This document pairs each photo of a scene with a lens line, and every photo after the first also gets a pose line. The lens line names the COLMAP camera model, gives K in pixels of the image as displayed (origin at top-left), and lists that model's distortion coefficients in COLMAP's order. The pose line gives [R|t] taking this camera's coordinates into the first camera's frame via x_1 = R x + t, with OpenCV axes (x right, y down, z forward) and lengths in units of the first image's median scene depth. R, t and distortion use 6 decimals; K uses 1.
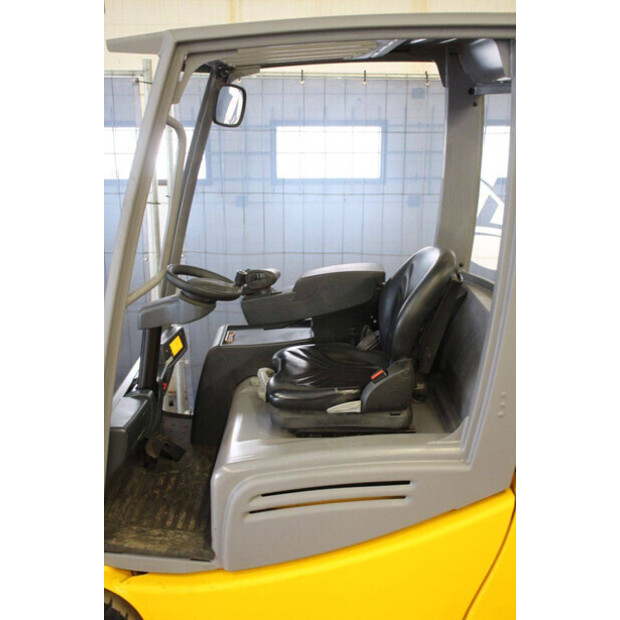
lens RADIAL K [[695.6, 0, 311.4], [0, 695.6, 309.6], [0, 0, 1]] dist [0.008697, 0.000000]
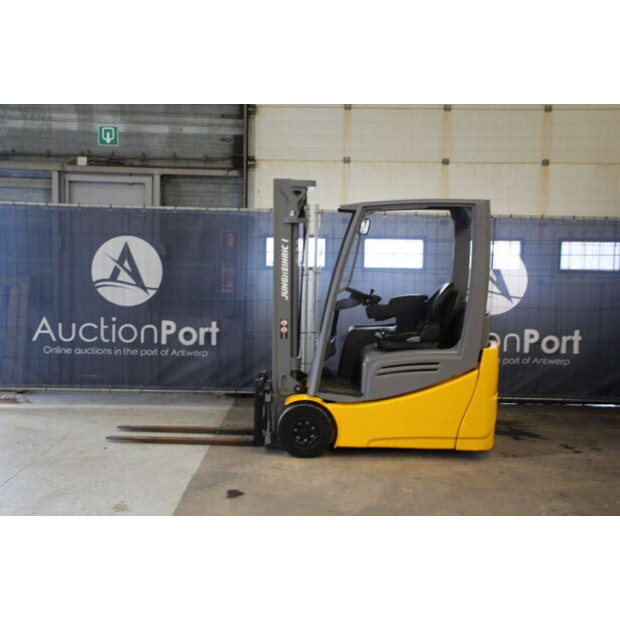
lens RADIAL K [[873.5, 0, 307.8], [0, 873.5, 310.5], [0, 0, 1]] dist [-0.005193, 0.000000]
pose [[0.999626, 0.021877, -0.016436, -0.277419], [-0.024658, 0.980598, -0.194471, 0.639549], [0.011863, 0.194803, 0.980771, -2.090937]]
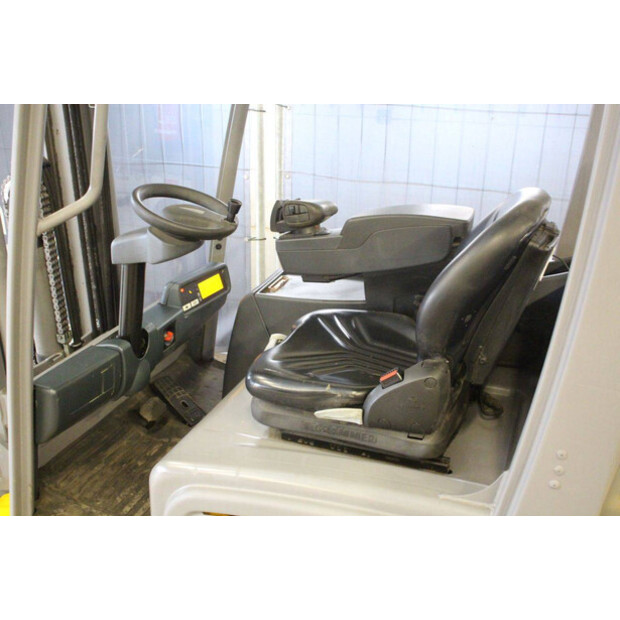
lens RADIAL K [[695.6, 0, 310.8], [0, 695.6, 313.9], [0, 0, 1]] dist [0.008697, 0.000000]
pose [[0.934583, 0.144972, -0.324867, 0.214303], [-0.109253, 0.986032, 0.125716, -0.036201], [0.338554, -0.081999, 0.937367, 0.336775]]
